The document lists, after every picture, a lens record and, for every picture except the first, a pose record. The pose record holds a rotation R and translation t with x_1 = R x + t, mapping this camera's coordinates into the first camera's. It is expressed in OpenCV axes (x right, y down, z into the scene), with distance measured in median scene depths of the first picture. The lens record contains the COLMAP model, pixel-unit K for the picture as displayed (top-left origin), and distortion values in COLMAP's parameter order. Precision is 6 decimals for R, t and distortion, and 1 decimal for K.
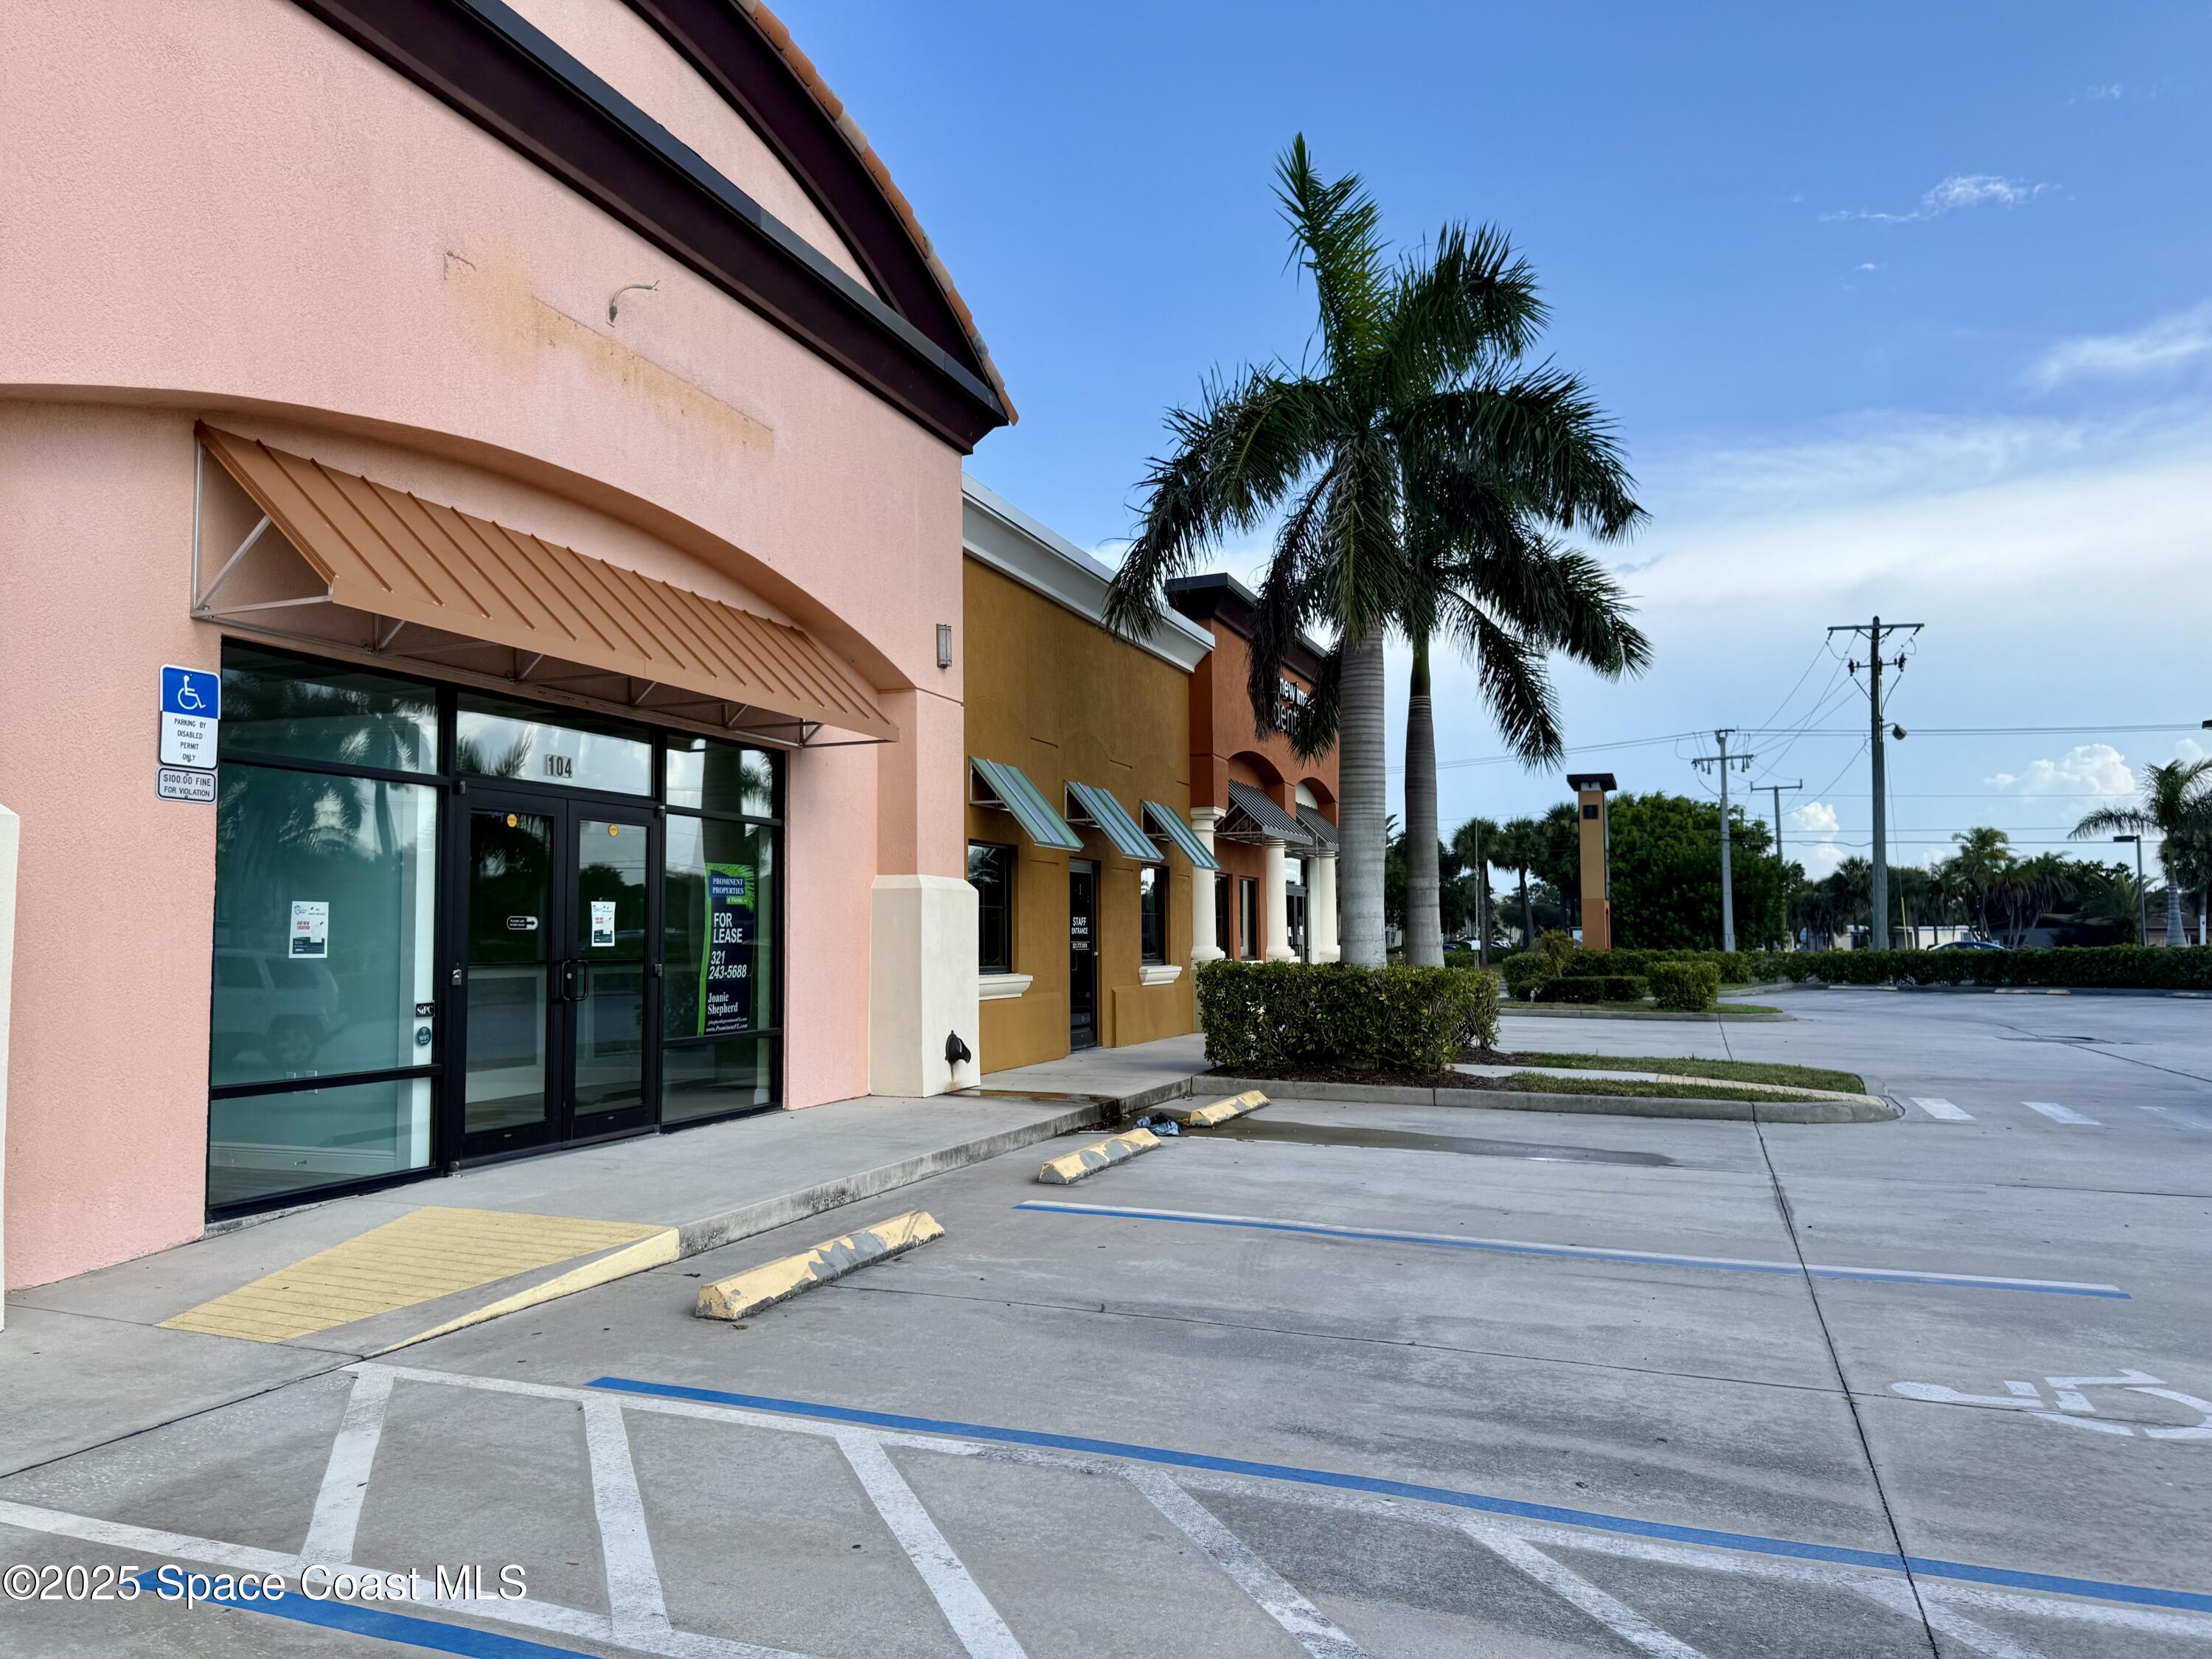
lens RADIAL K [[1564.8, 0, 1111.3], [0, 1564.8, 814.1], [0, 0, 1]] dist [0.054516, -0.050203]
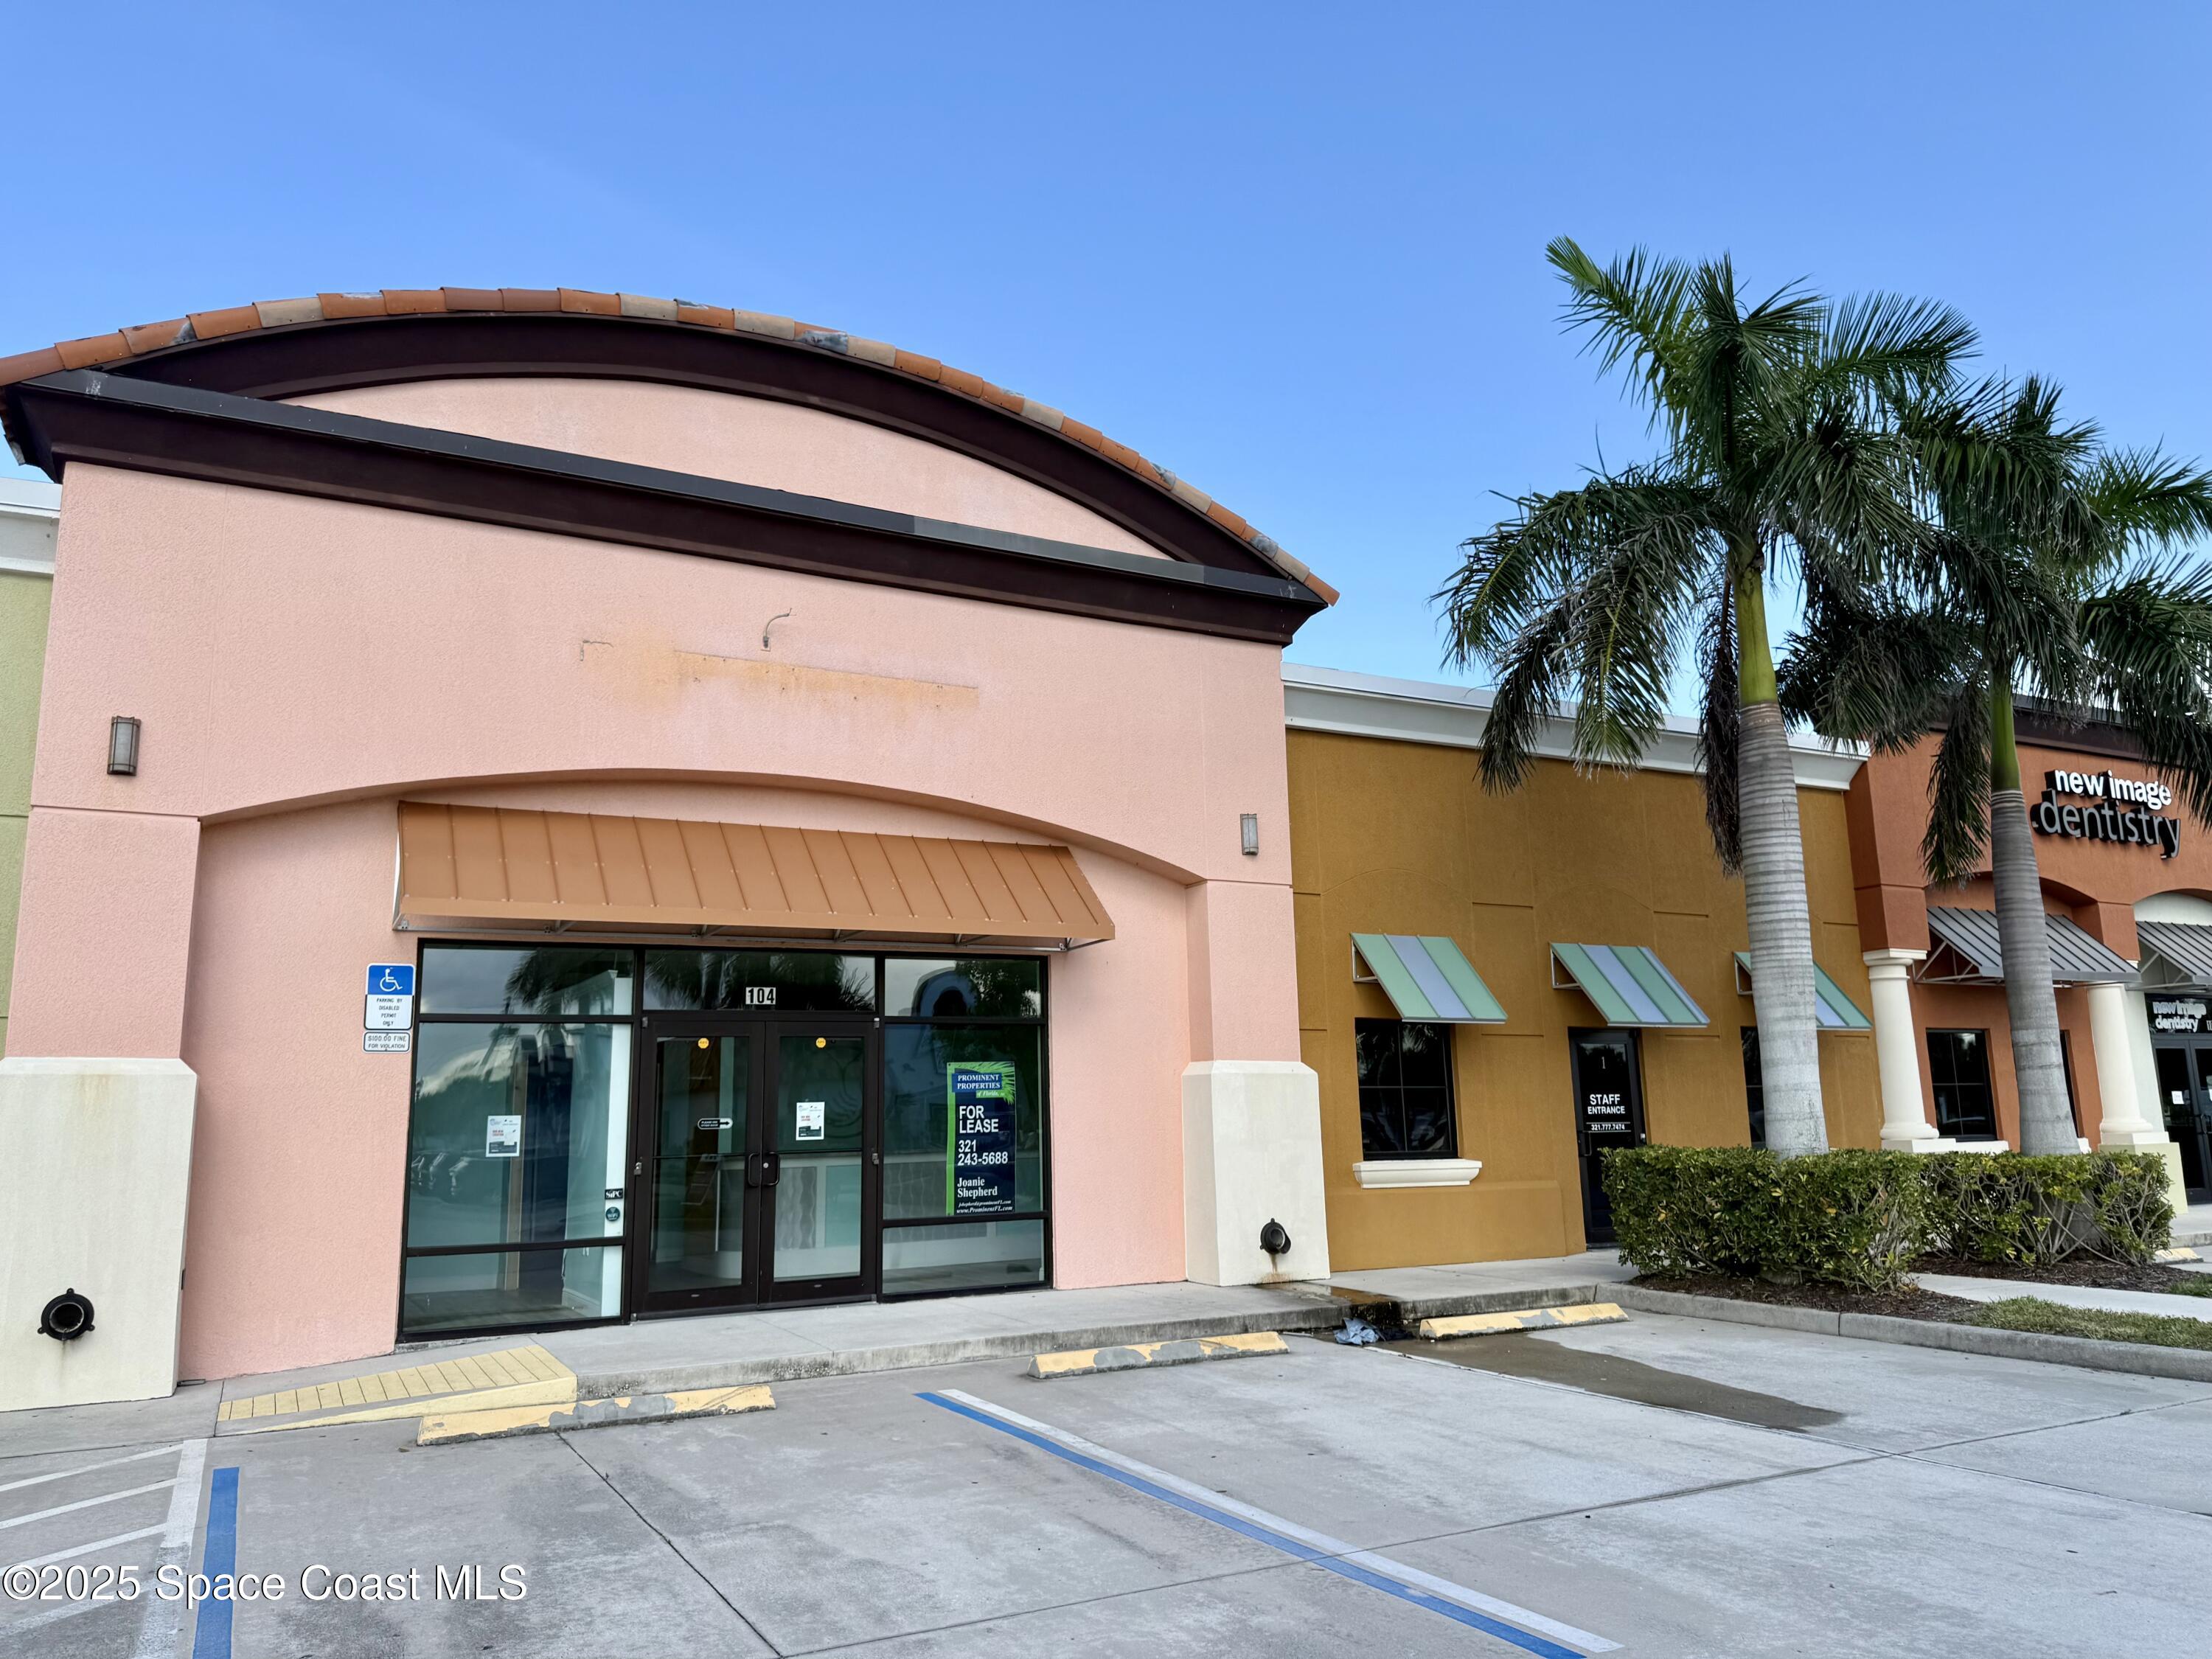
lens RADIAL K [[1564.8, 0, 1096.4], [0, 1564.8, 767.4], [0, 0, 1]] dist [0.054516, -0.050203]
pose [[0.747654, -0.160149, -0.644489, 0.601598], [0.072526, 0.984372, -0.160471, 0.009843], [0.660116, 0.073235, 0.747585, 0.186540]]
